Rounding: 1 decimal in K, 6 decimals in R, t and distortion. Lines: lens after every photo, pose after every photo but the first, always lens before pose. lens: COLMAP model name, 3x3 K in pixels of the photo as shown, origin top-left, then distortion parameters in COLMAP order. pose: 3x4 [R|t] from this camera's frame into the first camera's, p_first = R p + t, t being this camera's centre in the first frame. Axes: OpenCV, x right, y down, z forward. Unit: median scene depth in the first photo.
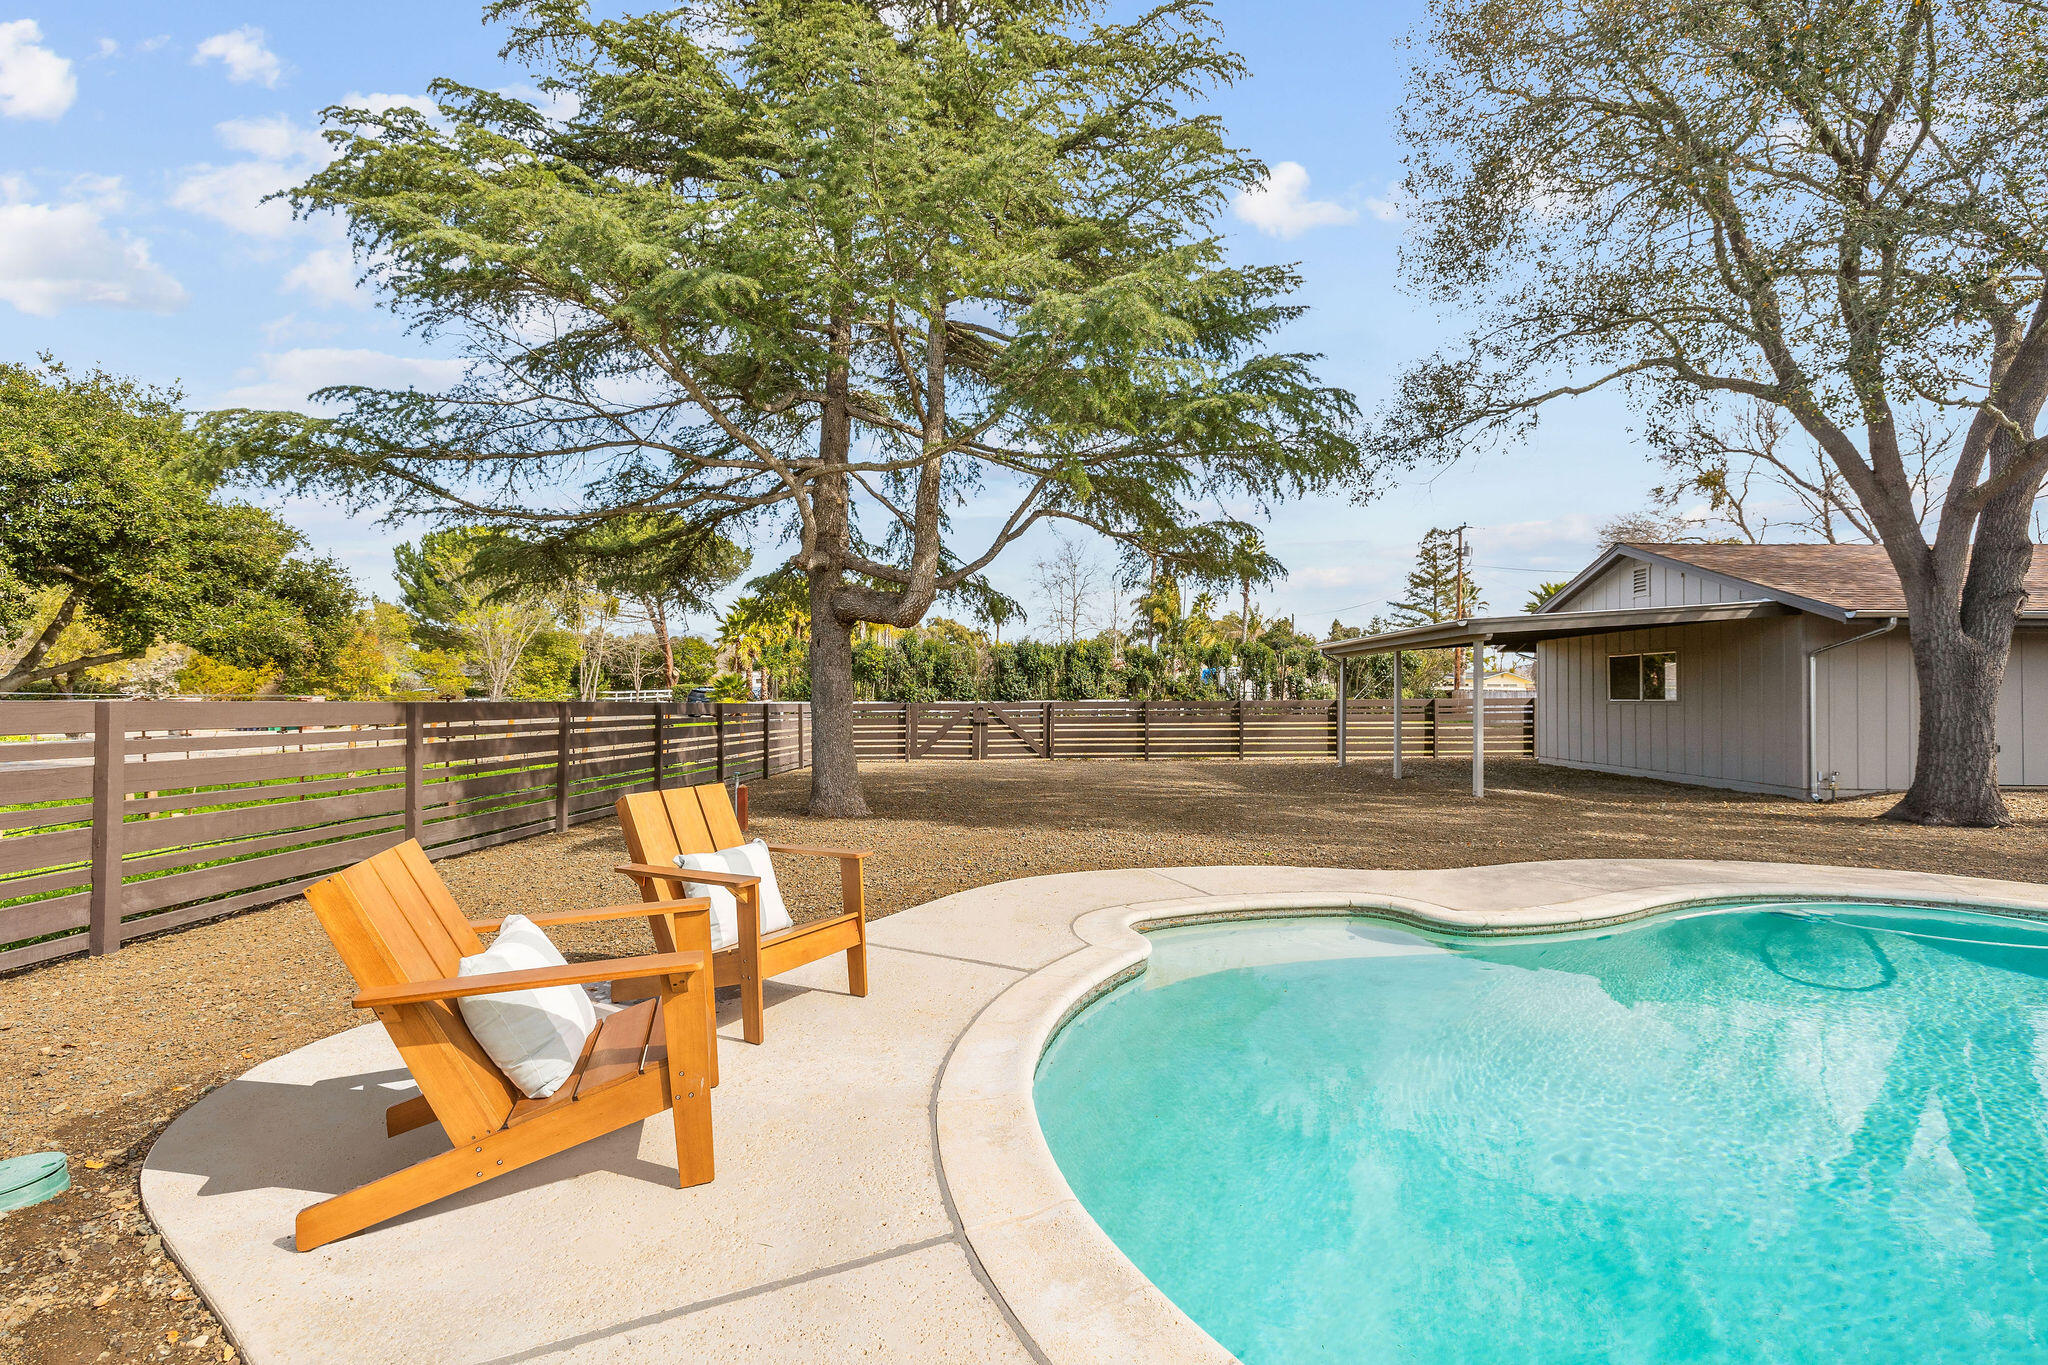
lens RADIAL K [[864.3, 0, 1020.6], [0, 864.3, 692.8], [0, 0, 1]] dist [0.009711, -0.003648]
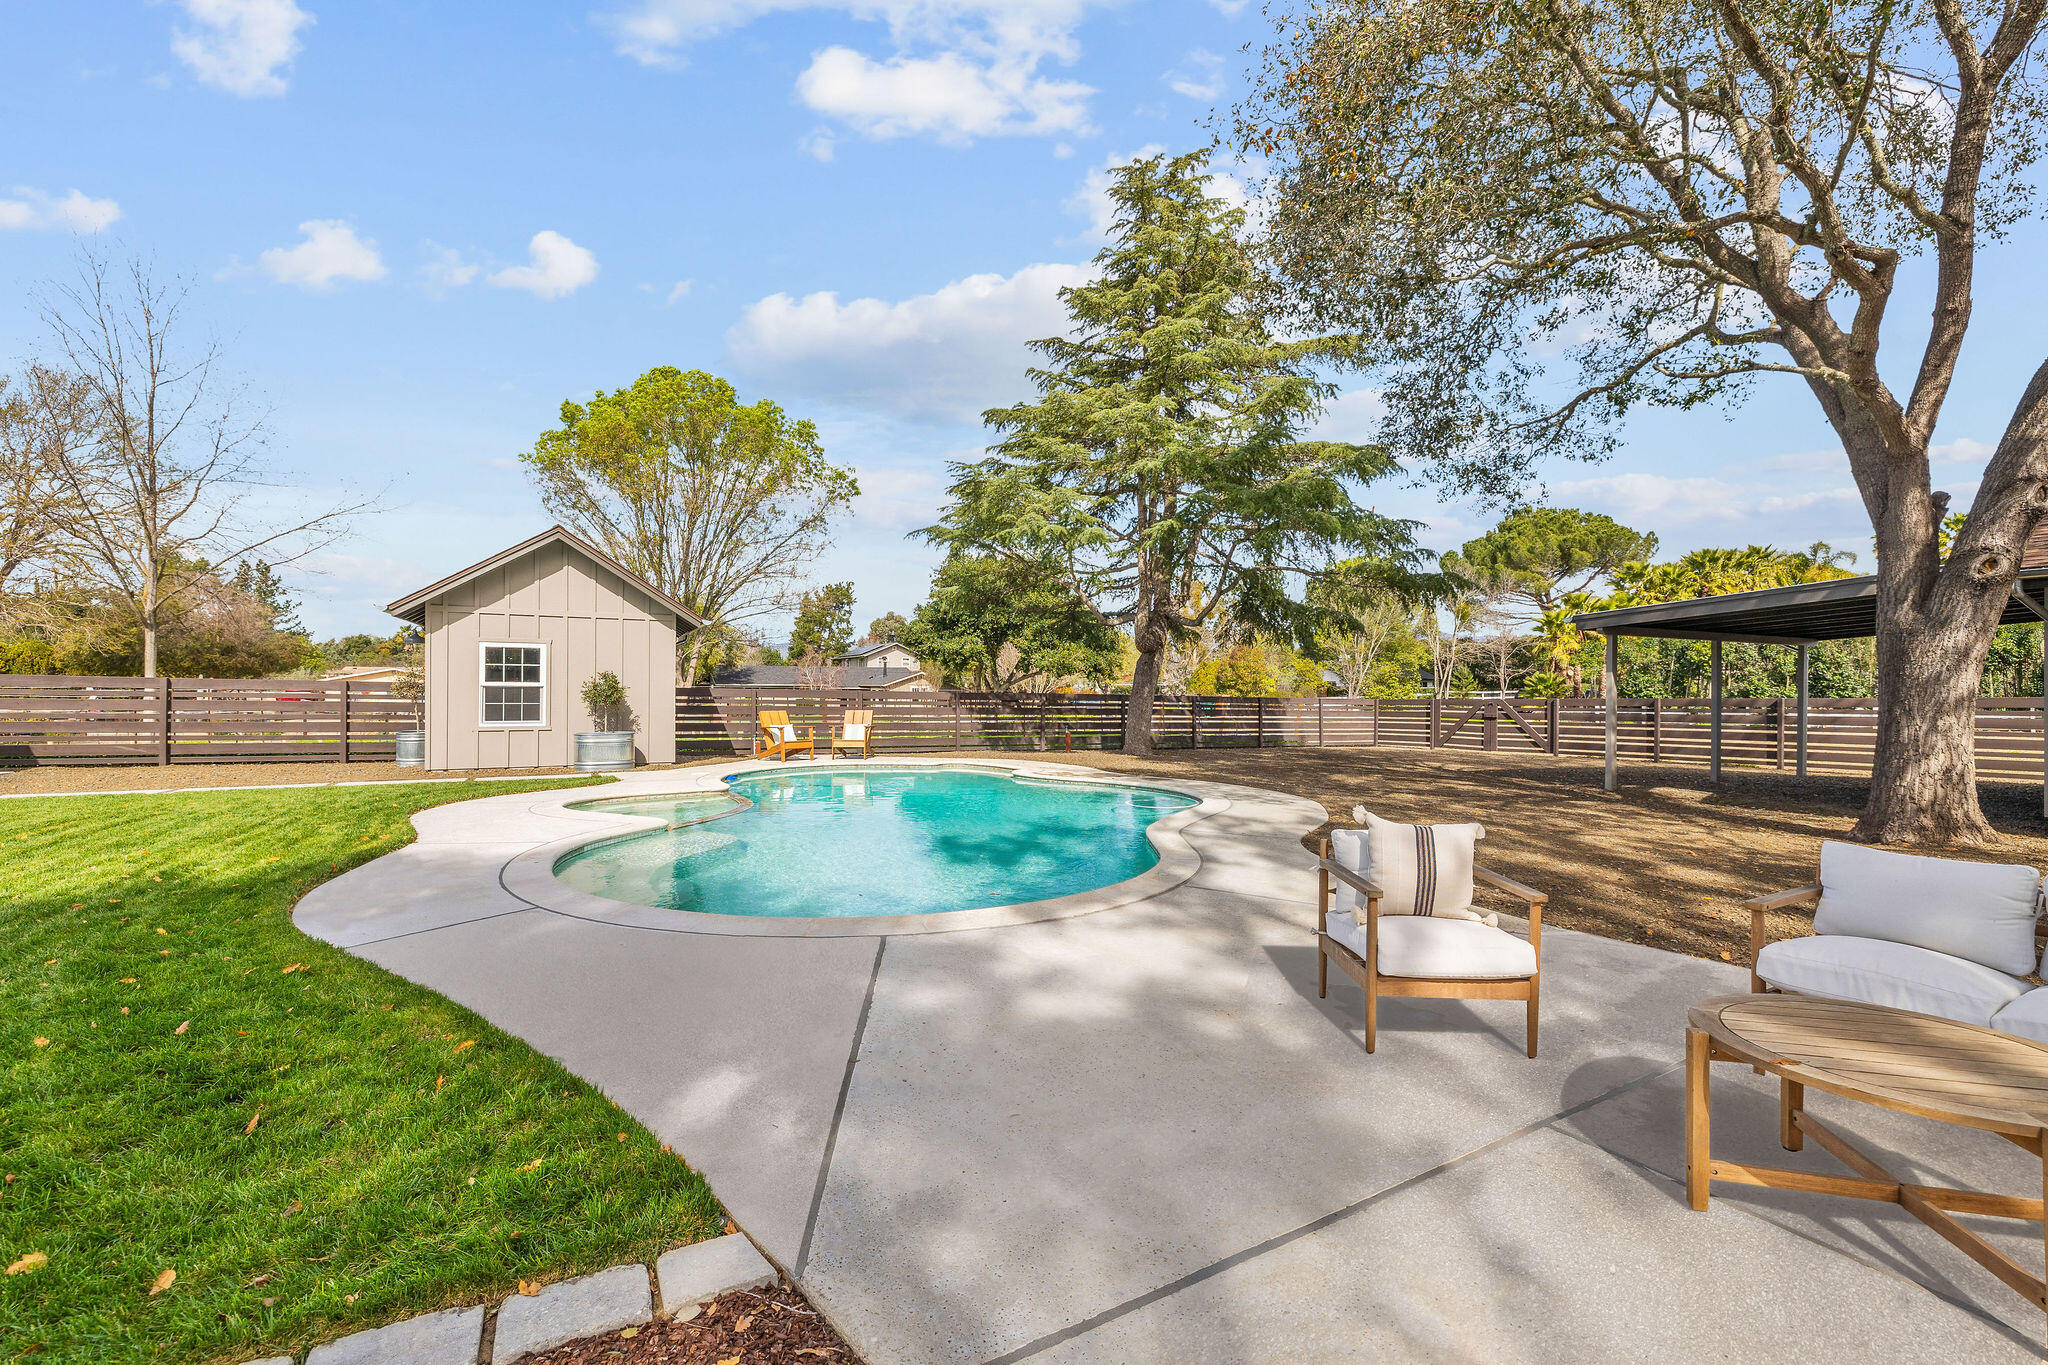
lens RADIAL K [[864.3, 0, 1020.6], [0, 864.3, 692.8], [0, 0, 1]] dist [0.009711, -0.003648]
pose [[0.458709, 0.000198, -0.888586, 0.966632], [-0.001326, 0.999999, -0.000462, 0.006830], [0.888586, 0.001390, 0.458709, -0.053758]]
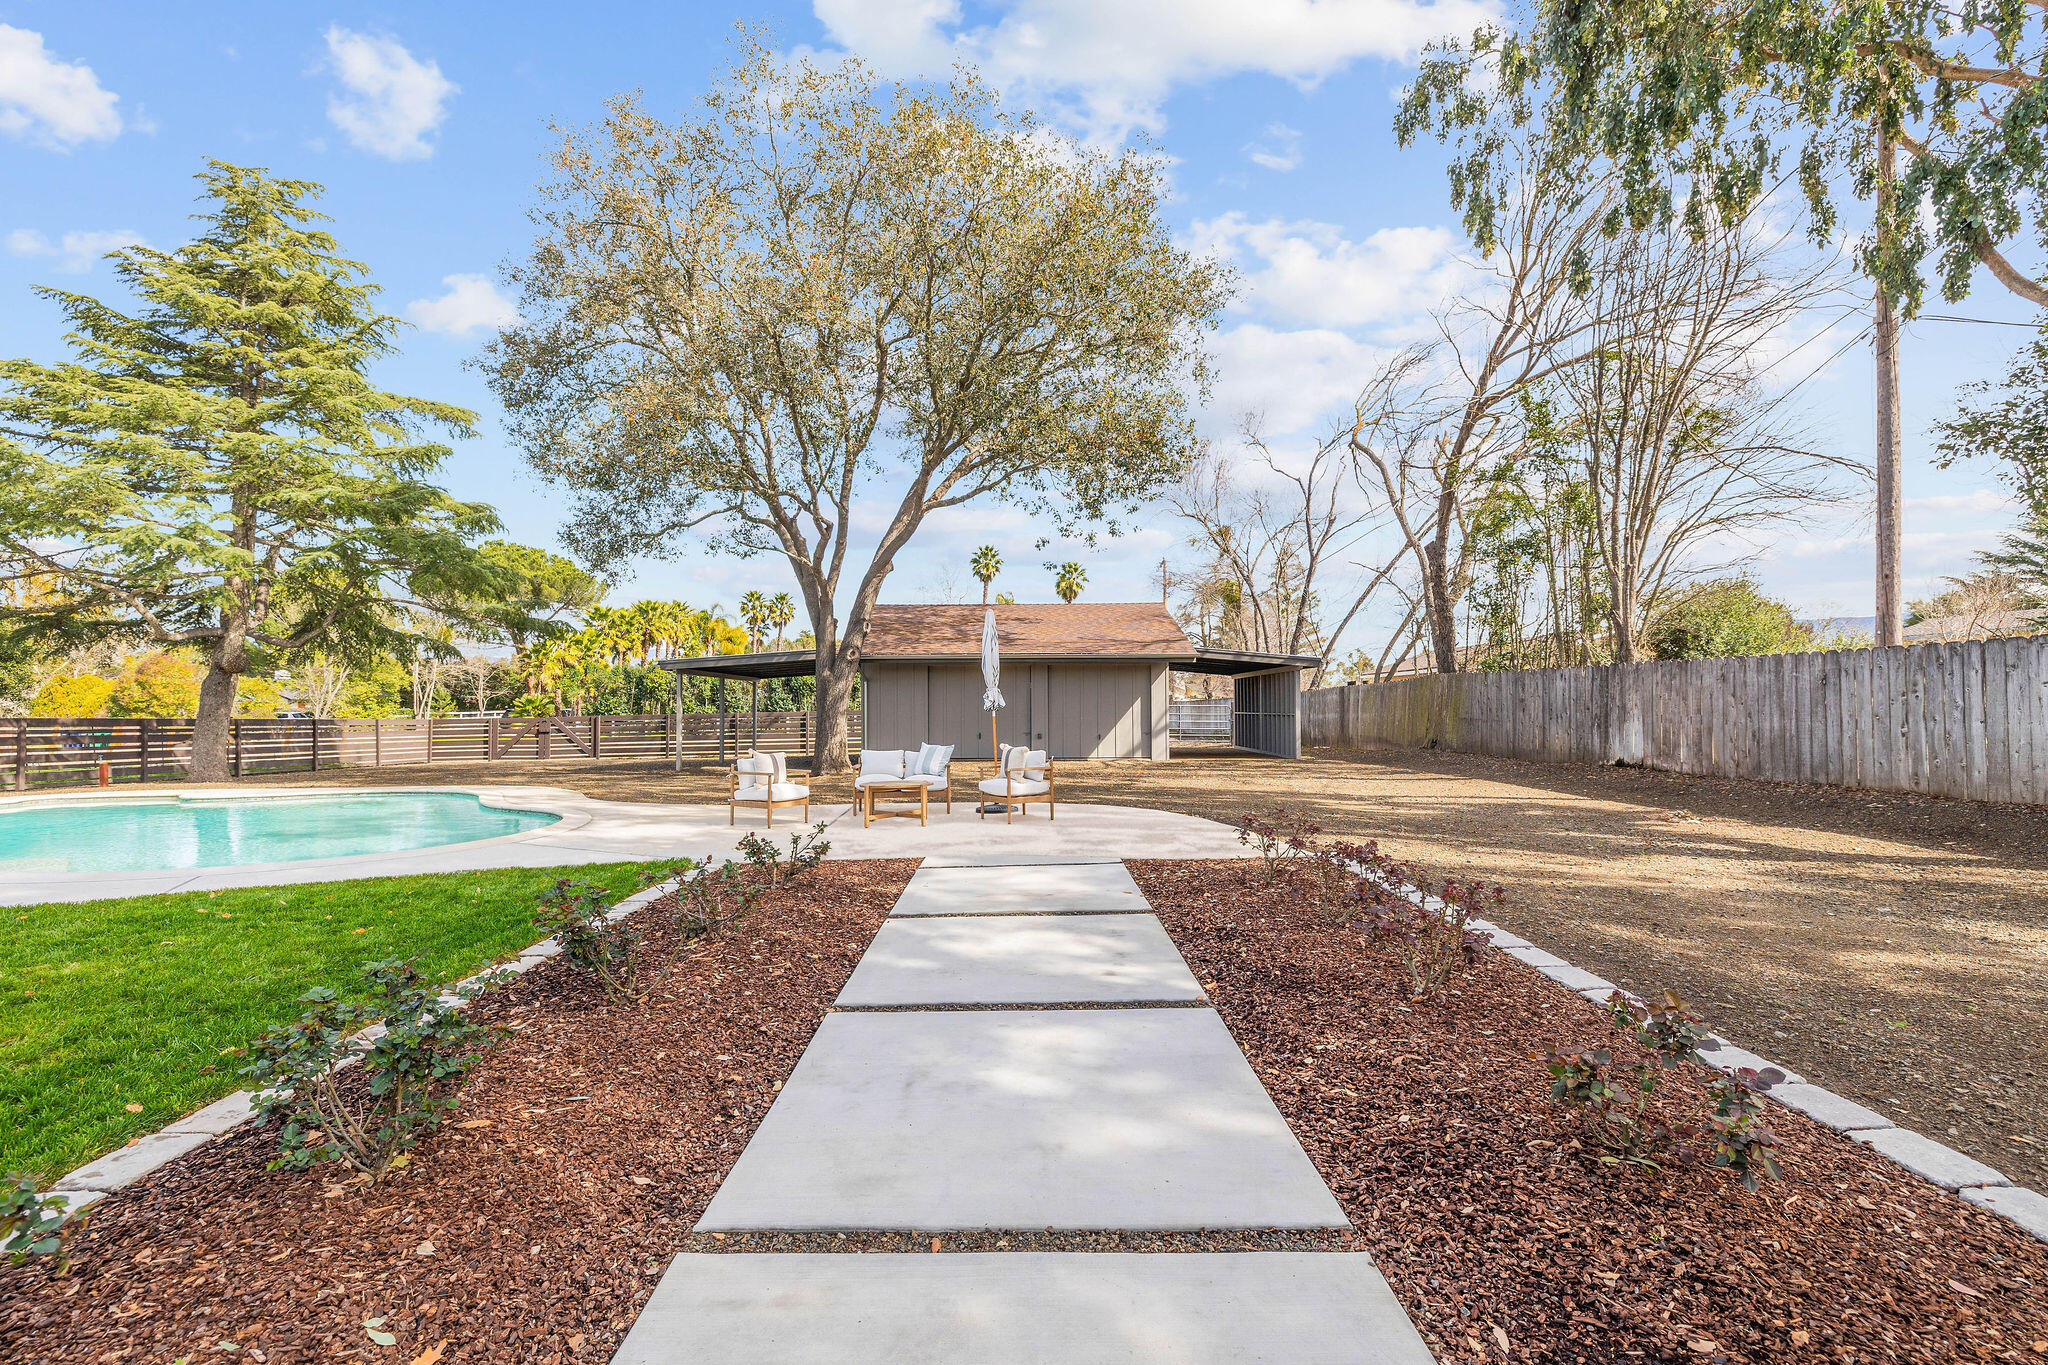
lens RADIAL K [[864.3, 0, 1020.6], [0, 864.3, 692.8], [0, 0, 1]] dist [0.009711, -0.003648]
pose [[0.999837, -0.012111, 0.013411, 0.990888], [0.012356, 0.999756, -0.018286, 0.011179], [-0.013186, 0.018448, 0.999743, -0.522094]]
